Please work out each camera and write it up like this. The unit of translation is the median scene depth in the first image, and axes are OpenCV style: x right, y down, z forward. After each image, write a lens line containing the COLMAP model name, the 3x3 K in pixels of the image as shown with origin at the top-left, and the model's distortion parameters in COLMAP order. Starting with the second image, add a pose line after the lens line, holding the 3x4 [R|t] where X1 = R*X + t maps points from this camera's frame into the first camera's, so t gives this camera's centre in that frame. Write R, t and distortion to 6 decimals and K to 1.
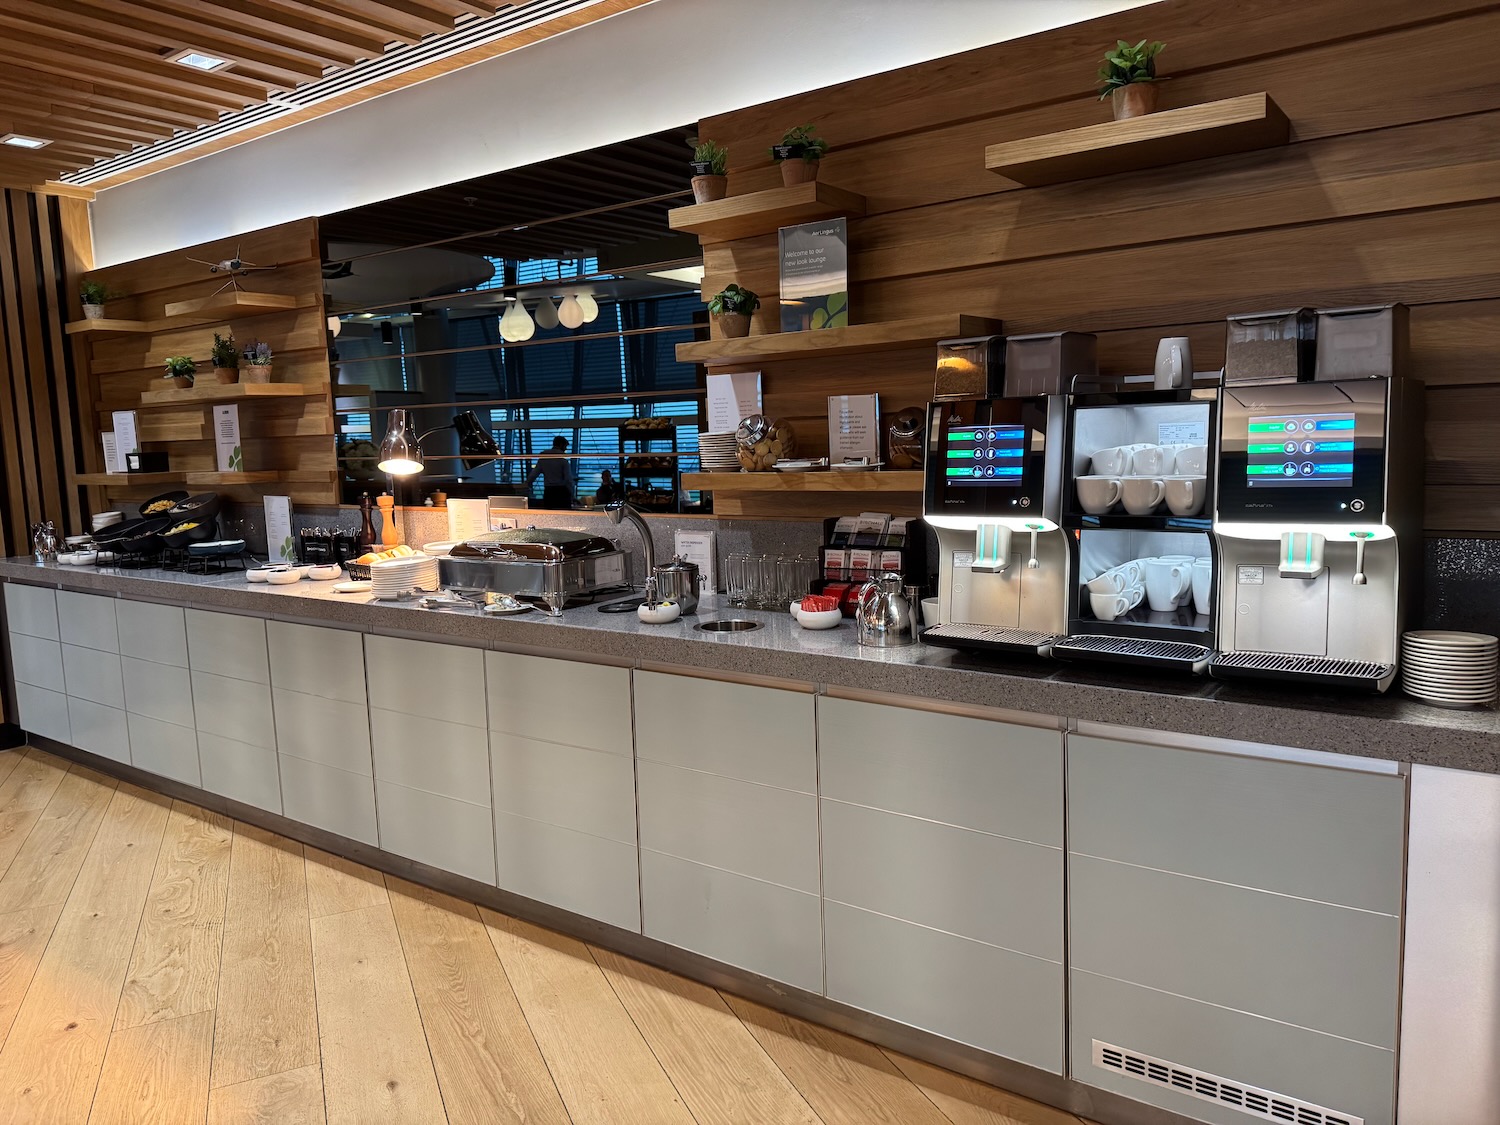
lens RADIAL K [[1070.6, 0, 753.0], [0, 1070.6, 562.0], [0, 0, 1]] dist [0.018688, -0.000494]
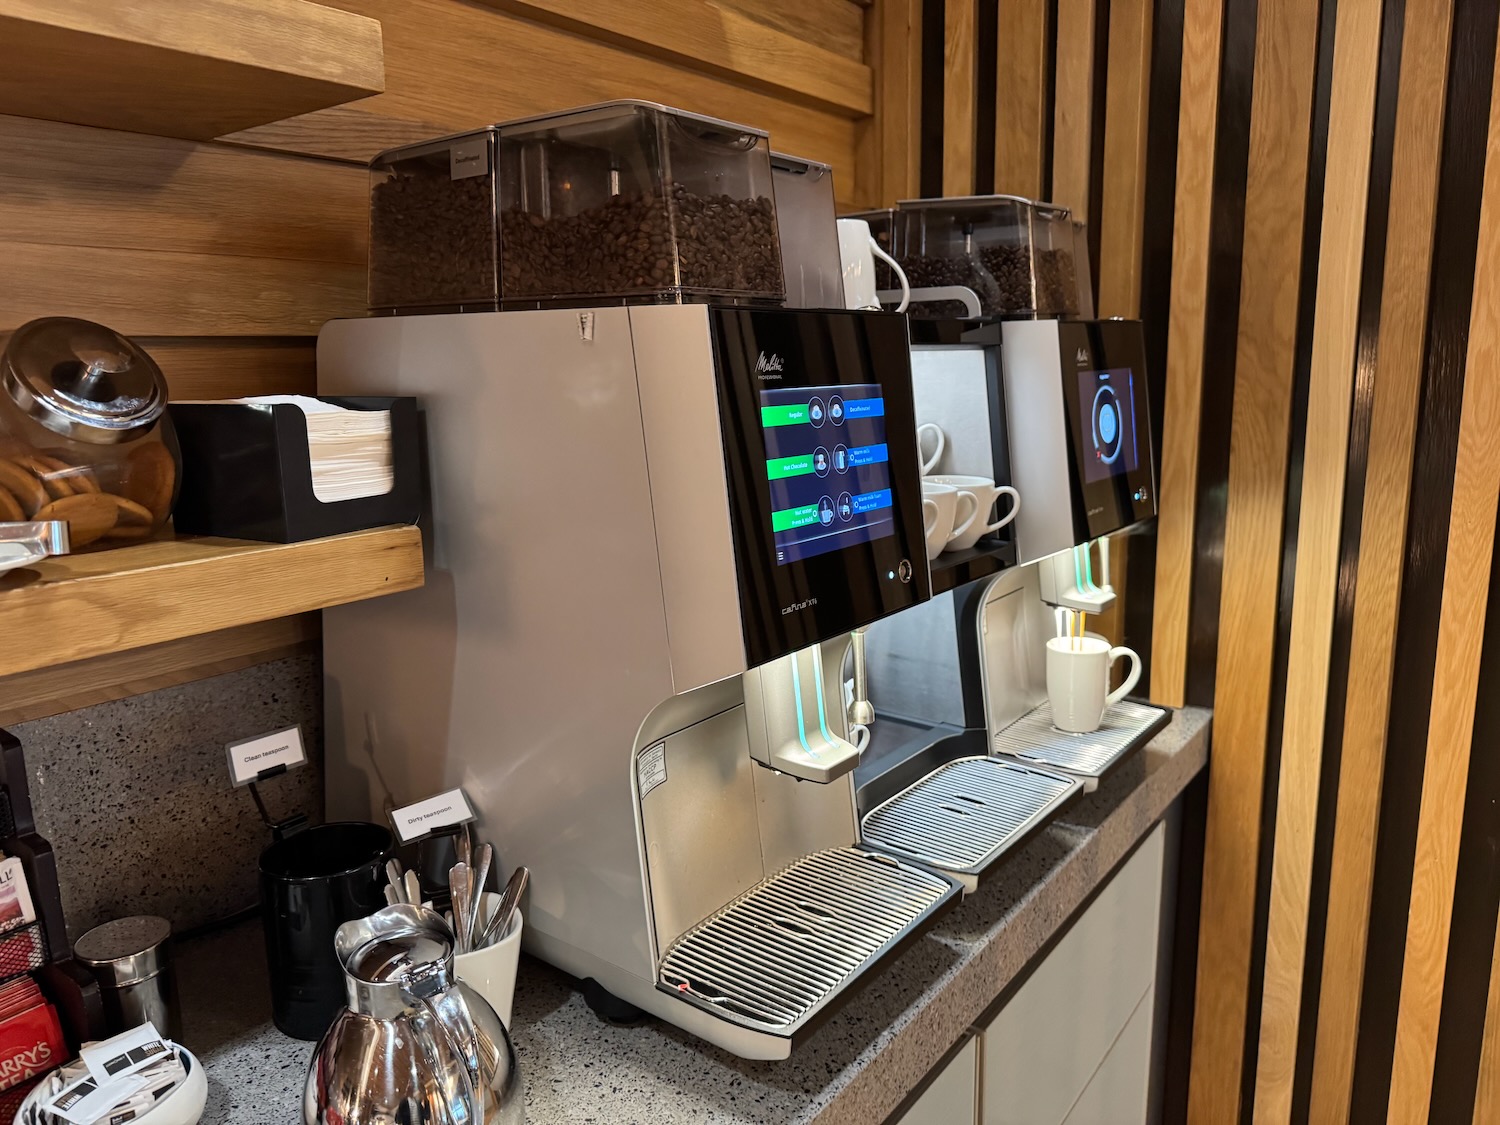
lens RADIAL K [[1070.6, 0, 748.9], [0, 1070.6, 559.5], [0, 0, 1]] dist [0.018688, -0.000494]
pose [[0.034020, -0.151868, 0.987815, -0.149764], [0.138003, 0.979633, 0.145857, -0.123935], [-0.989847, 0.131359, 0.054285, 1.002061]]
